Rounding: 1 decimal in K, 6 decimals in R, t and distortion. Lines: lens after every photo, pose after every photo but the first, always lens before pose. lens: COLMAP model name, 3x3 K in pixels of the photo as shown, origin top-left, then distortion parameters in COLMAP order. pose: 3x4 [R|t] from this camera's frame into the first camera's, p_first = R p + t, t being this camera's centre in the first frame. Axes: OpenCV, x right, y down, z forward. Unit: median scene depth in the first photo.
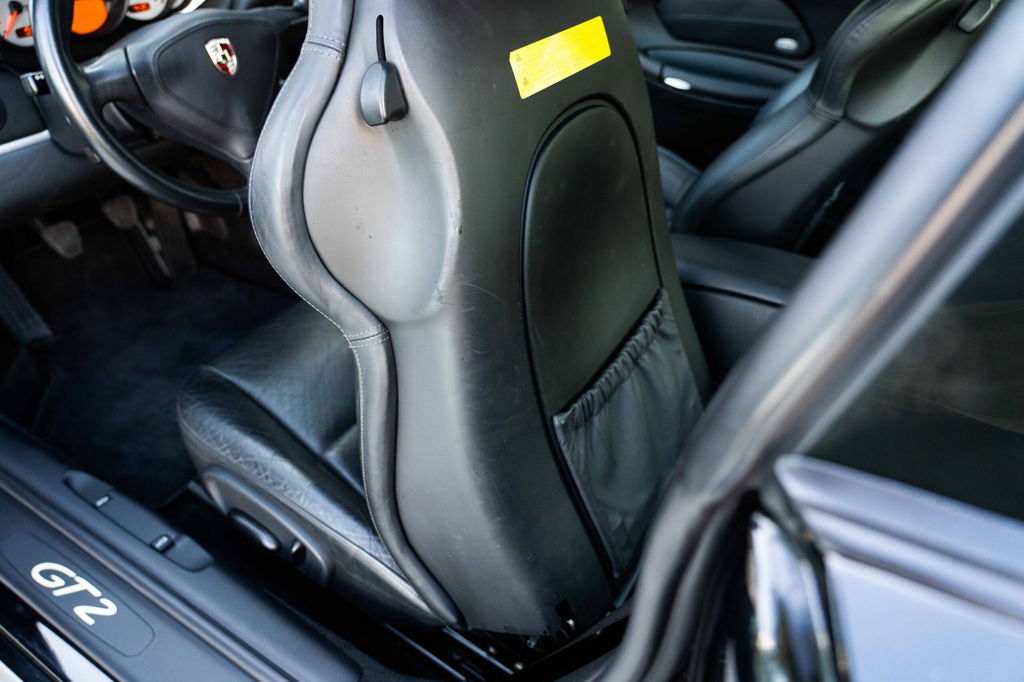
lens RADIAL K [[682.0, 0, 512.4], [0, 682.0, 337.2], [0, 0, 1]] dist [-0.021996, 0.011510]
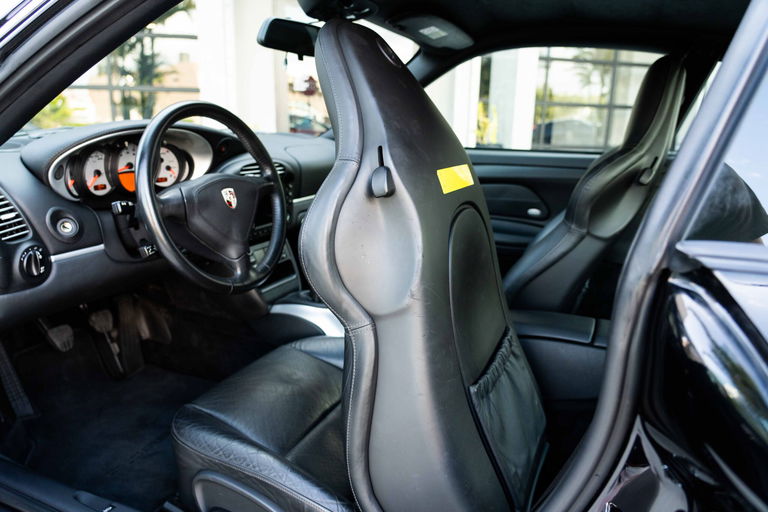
lens RADIAL K [[511.5, 0, 382.2], [0, 511.5, 255.7], [0, 0, 1]] dist [-0.021996, 0.011510]
pose [[0.992277, -0.018374, 0.122676, -0.214476], [0.064193, 0.922306, -0.381091, 0.212445], [-0.106143, 0.386022, 0.916363, -0.123402]]
